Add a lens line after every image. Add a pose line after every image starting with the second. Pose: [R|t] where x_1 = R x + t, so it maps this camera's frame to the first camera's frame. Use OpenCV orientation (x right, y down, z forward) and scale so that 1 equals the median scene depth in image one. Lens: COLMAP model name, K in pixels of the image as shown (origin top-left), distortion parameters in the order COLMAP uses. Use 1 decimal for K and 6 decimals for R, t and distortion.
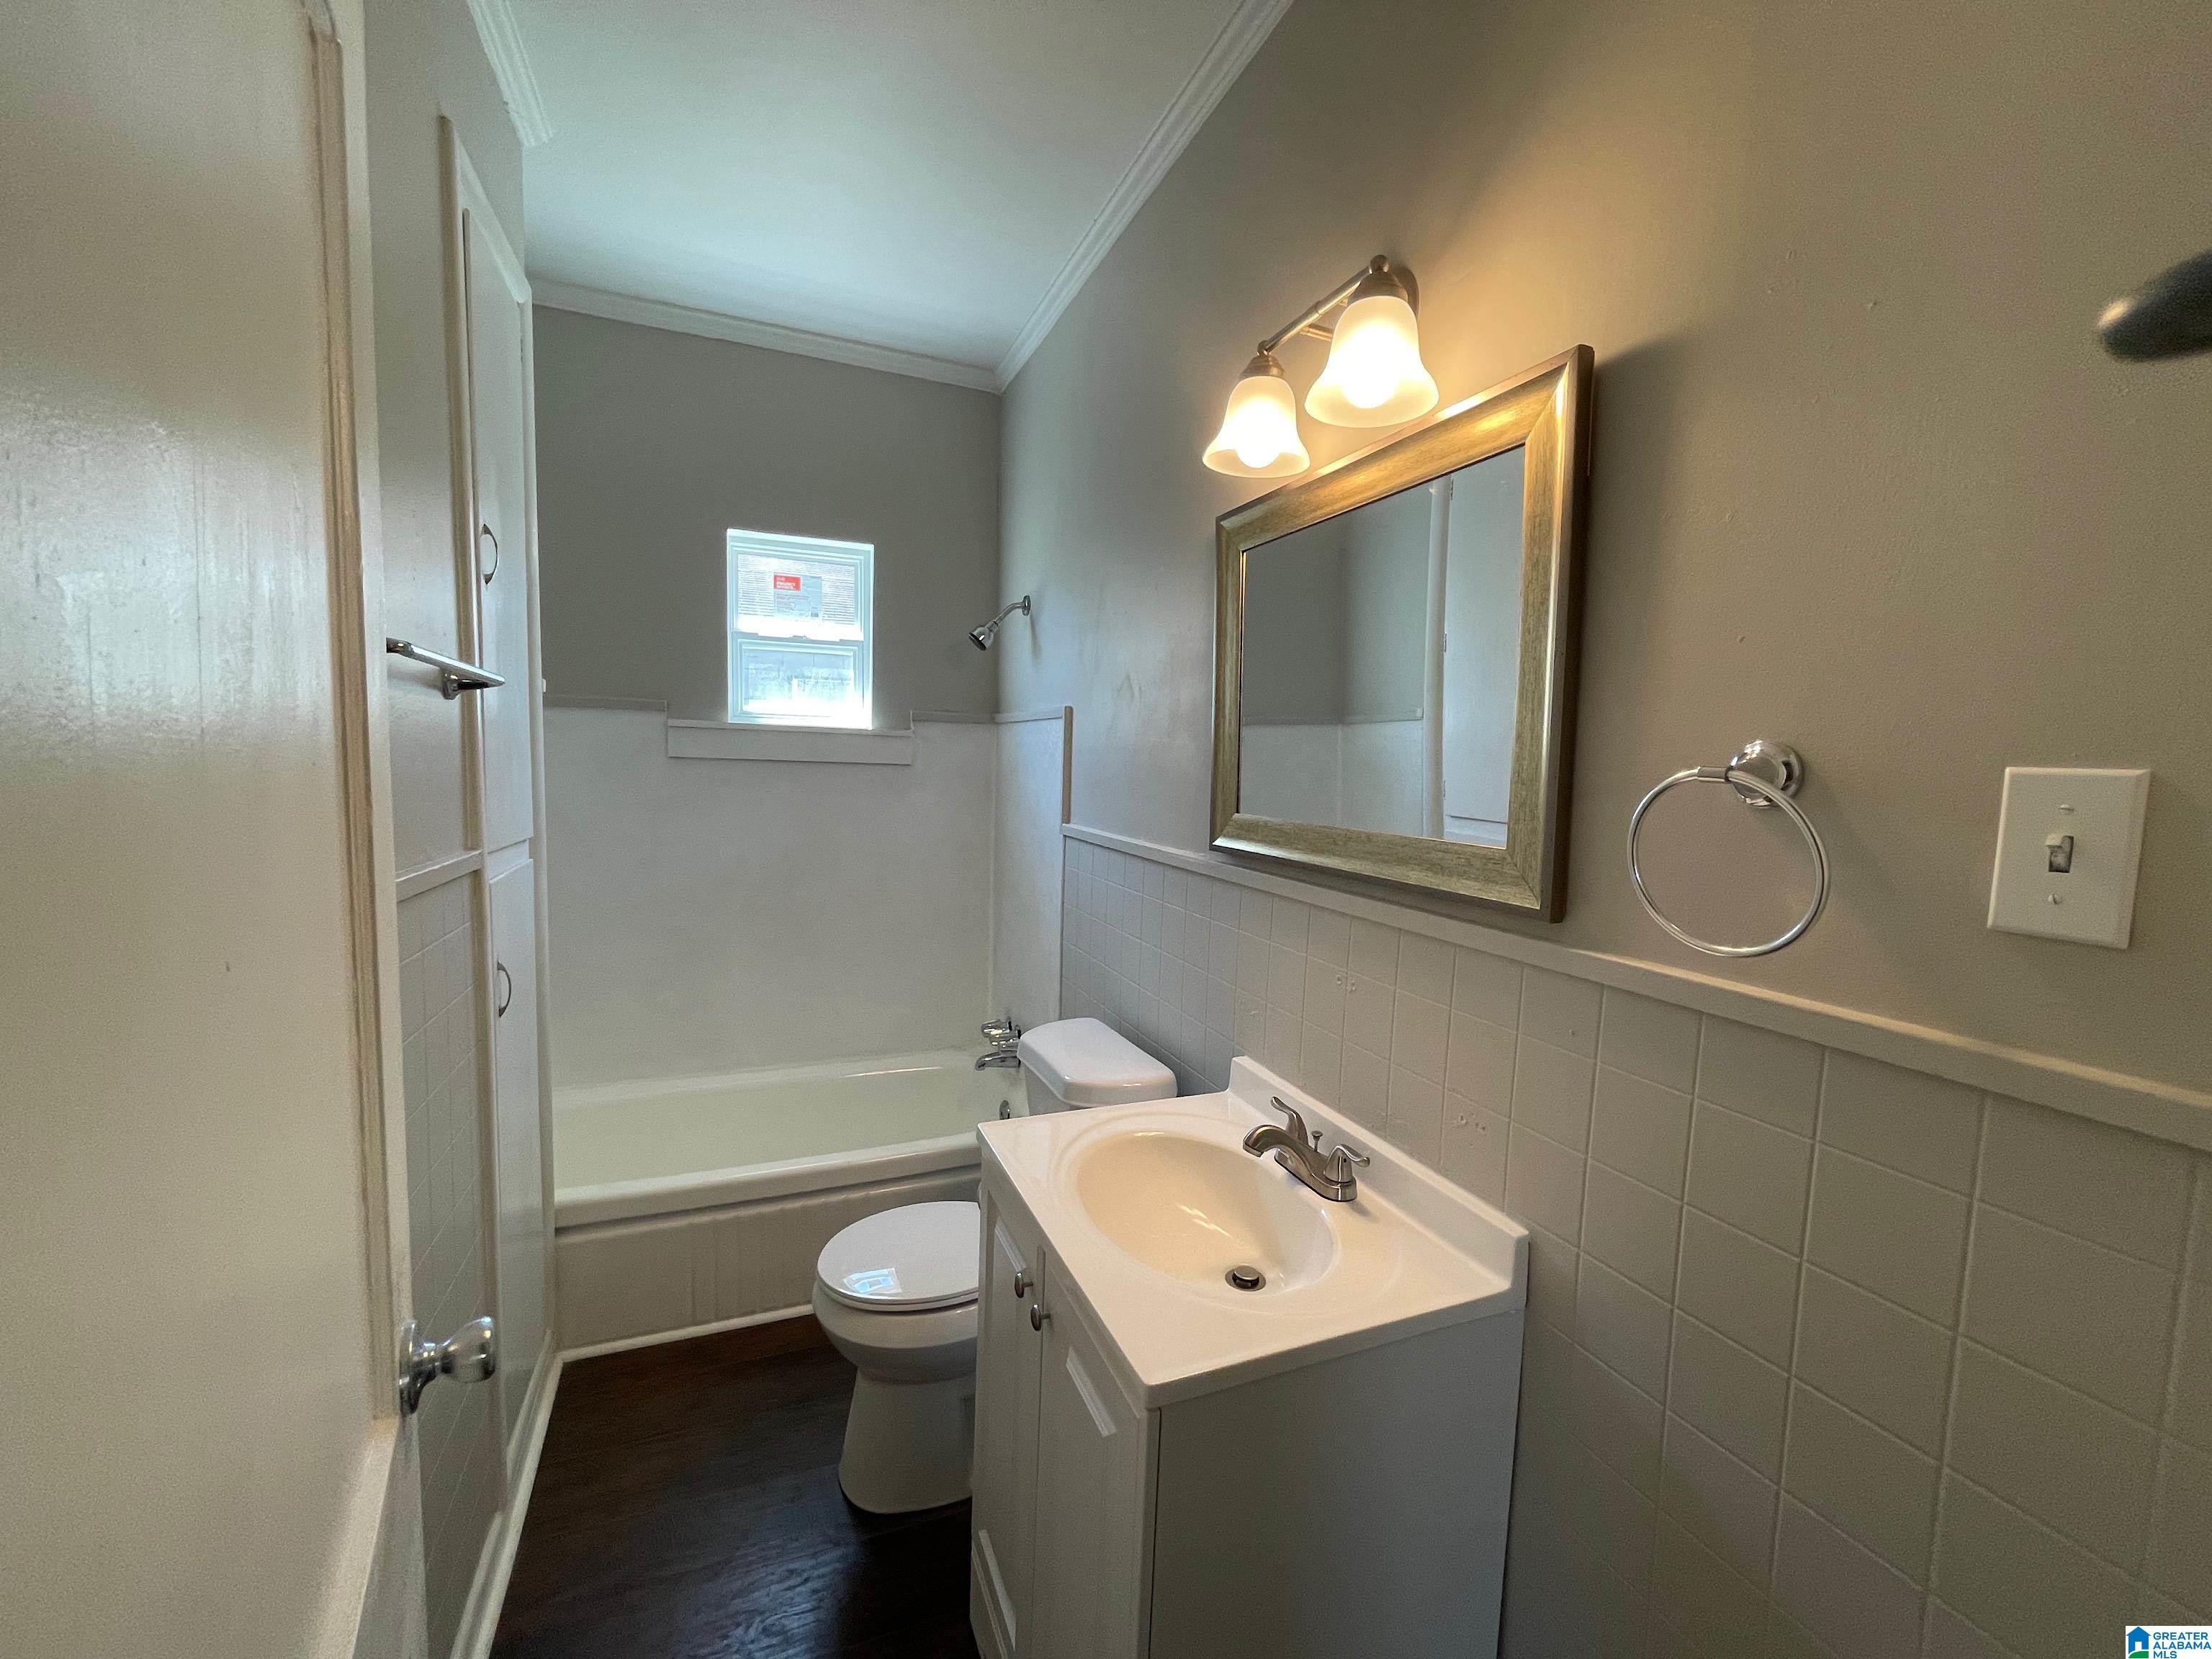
lens RADIAL K [[900.5, 0, 1108.1], [0, 900.5, 829.0], [0, 0, 1]] dist [-0.000473, -0.000205]
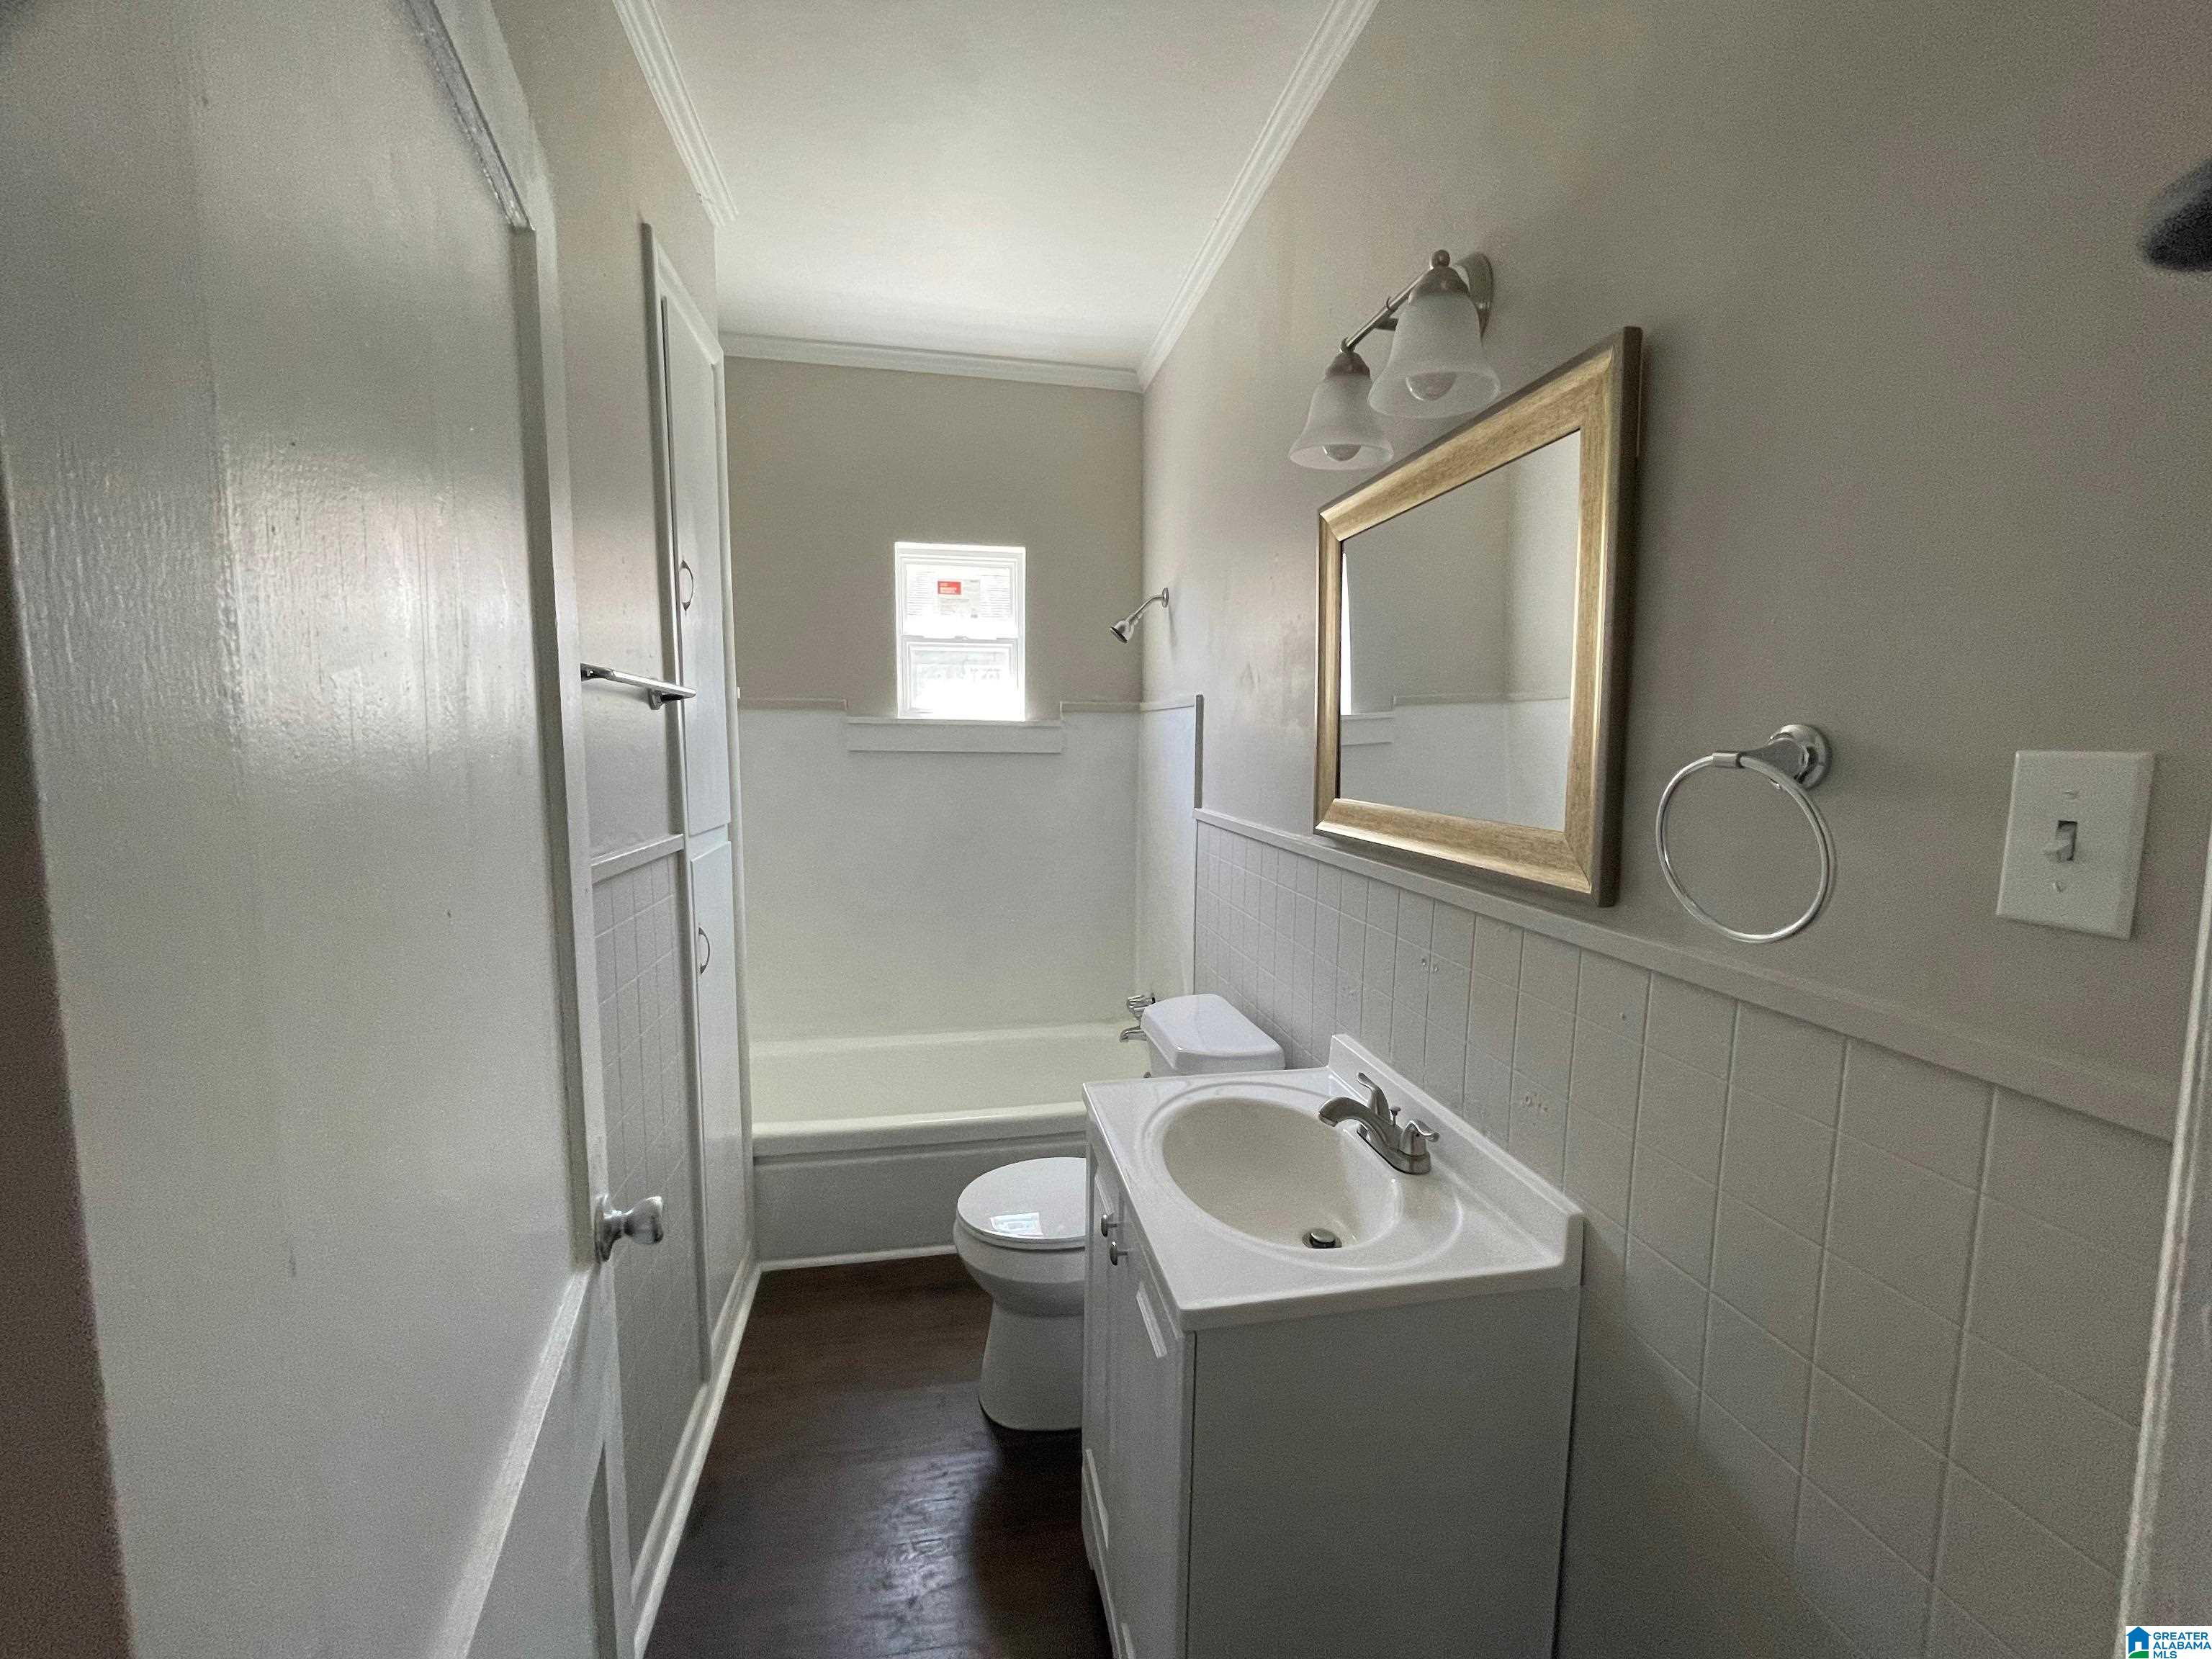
lens RADIAL K [[900.5, 0, 1108.1], [0, 900.5, 829.0], [0, 0, 1]] dist [-0.000473, -0.000205]
pose [[0.979479, -0.000959, -0.201545, 0.094229], [0.004772, 0.999819, 0.018433, -0.002608], [0.201490, -0.019016, 0.979306, -0.057642]]
